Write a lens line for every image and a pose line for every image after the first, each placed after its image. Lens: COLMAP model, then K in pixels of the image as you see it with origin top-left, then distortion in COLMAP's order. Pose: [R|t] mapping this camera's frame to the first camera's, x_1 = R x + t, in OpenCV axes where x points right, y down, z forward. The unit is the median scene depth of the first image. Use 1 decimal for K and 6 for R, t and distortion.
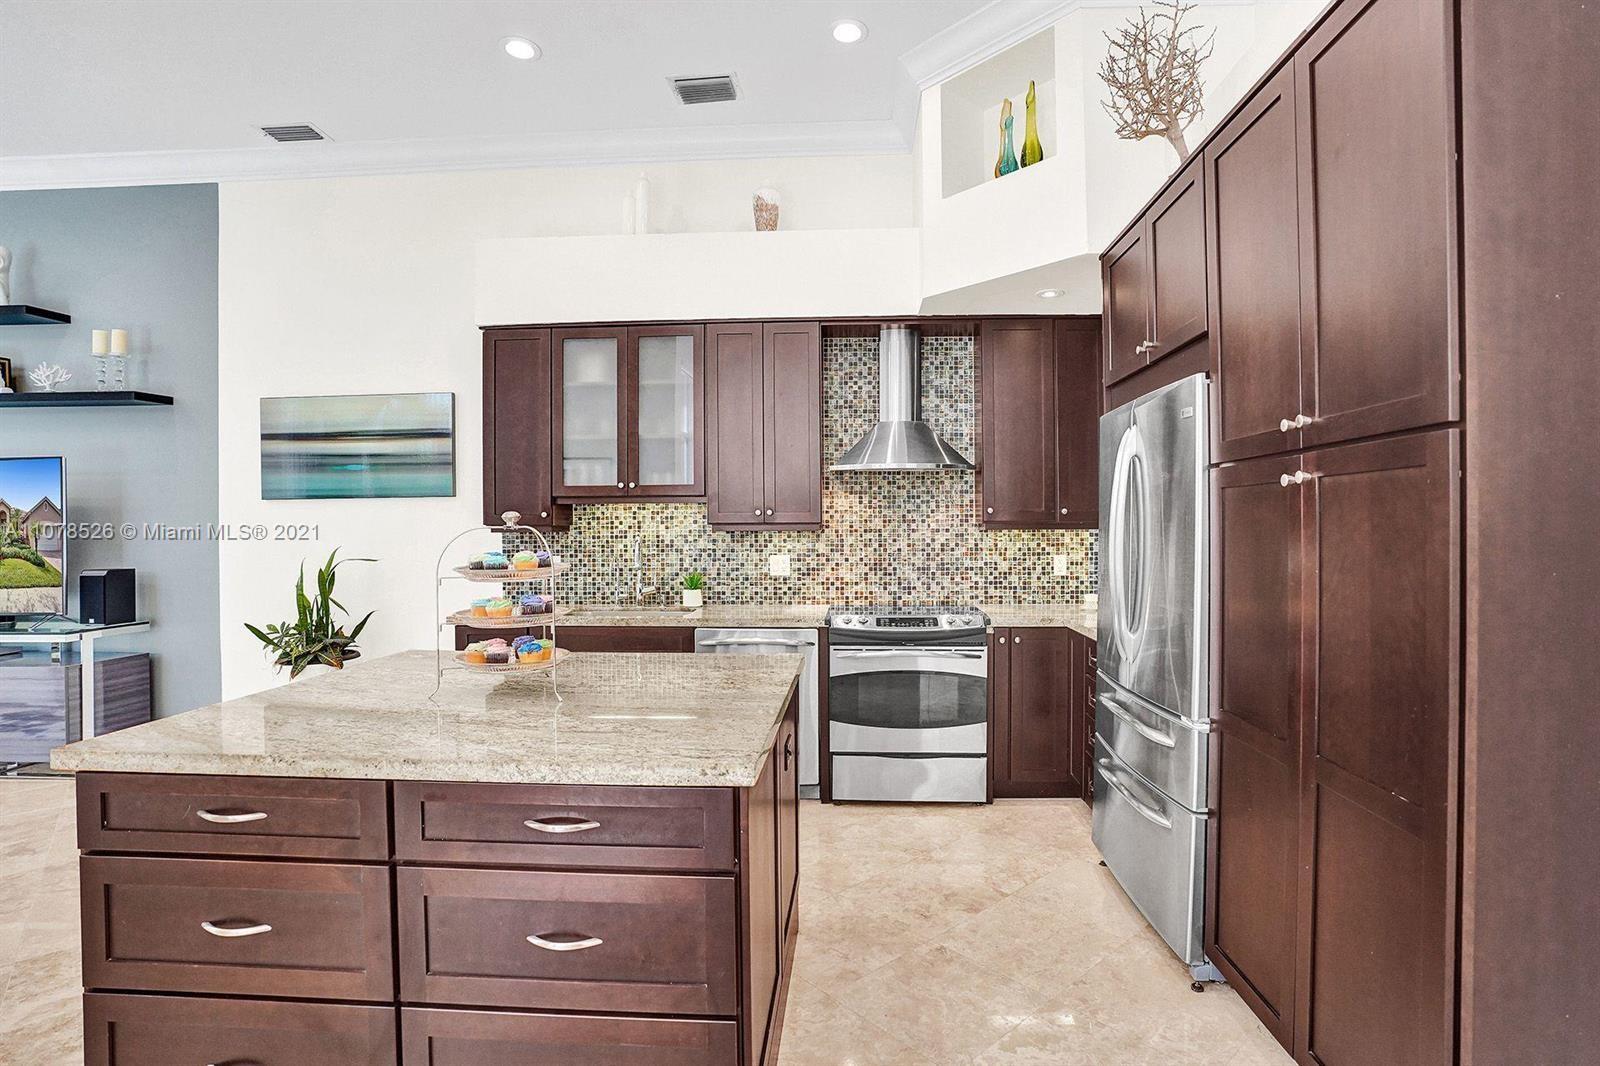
lens RADIAL K [[737.7, 0, 800.0], [0, 737.7, 533.0], [0, 0, 1]] dist [-0.074202, 0.033036]
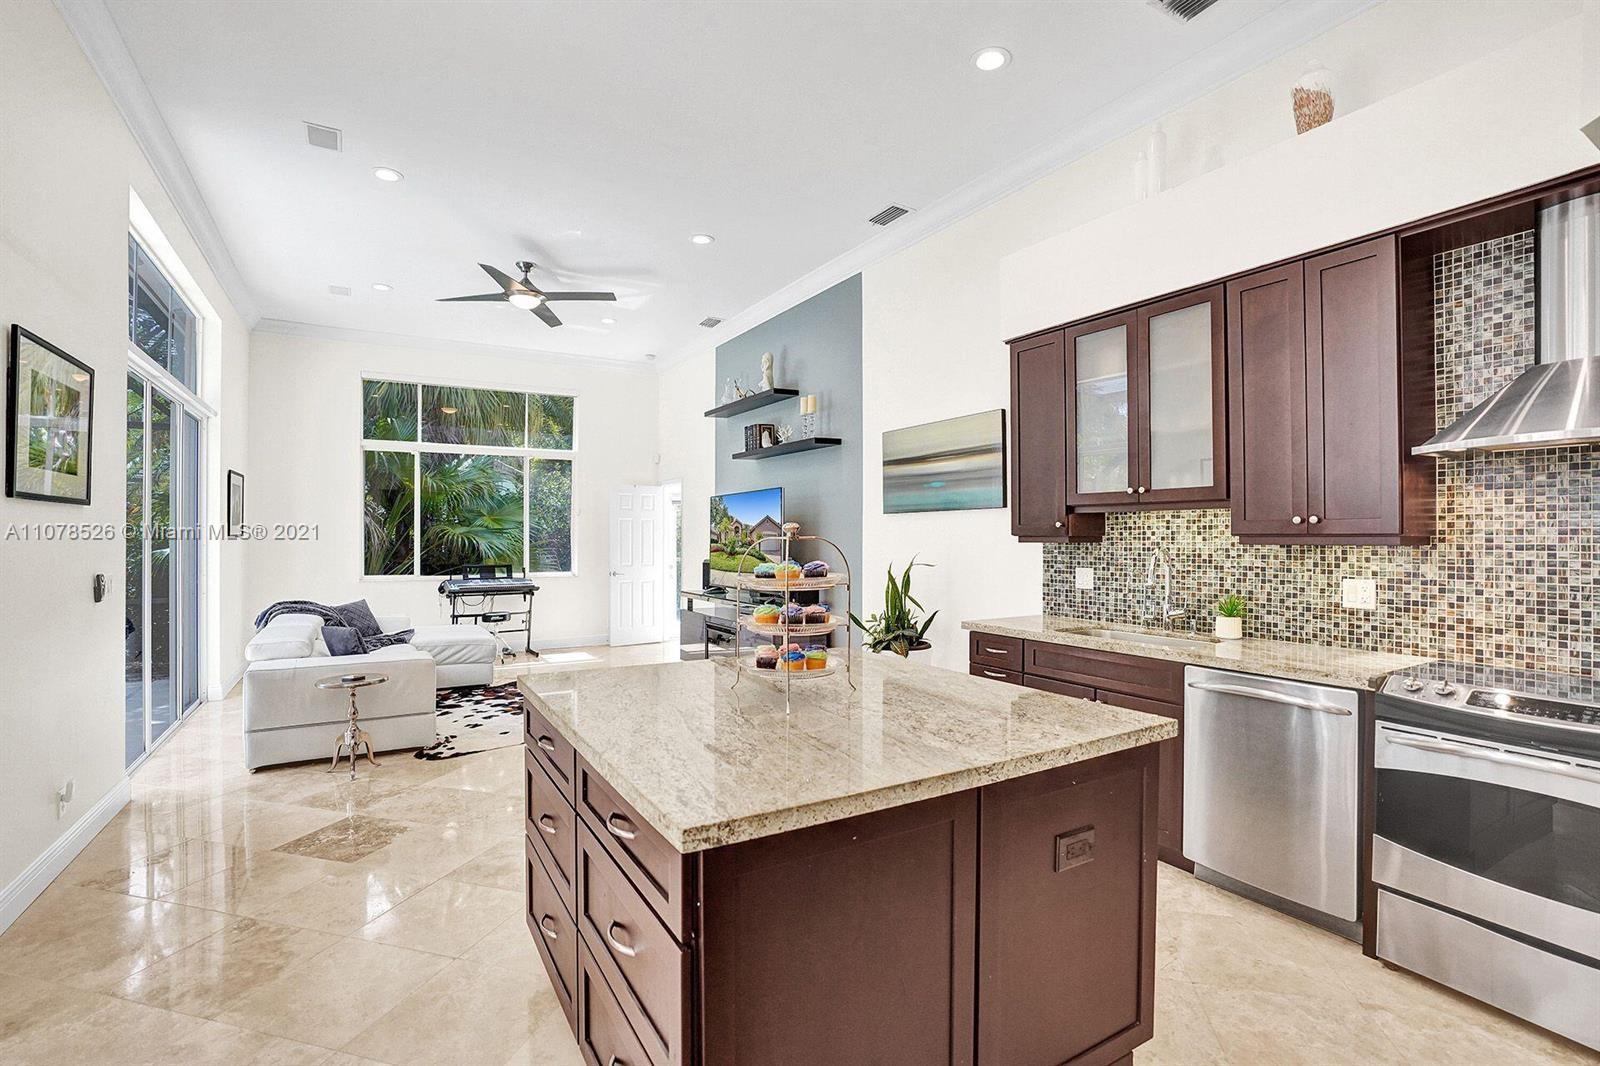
lens RADIAL K [[709.8, 0, 824.7], [0, 709.8, 536.8], [0, 0, 1]] dist [-0.069630, 0.028040]
pose [[0.594265, 0.006249, -0.804245, 0.199227], [-0.011768, 0.999930, -0.000926, -0.004416], [0.804183, 0.010015, 0.594297, 0.195269]]
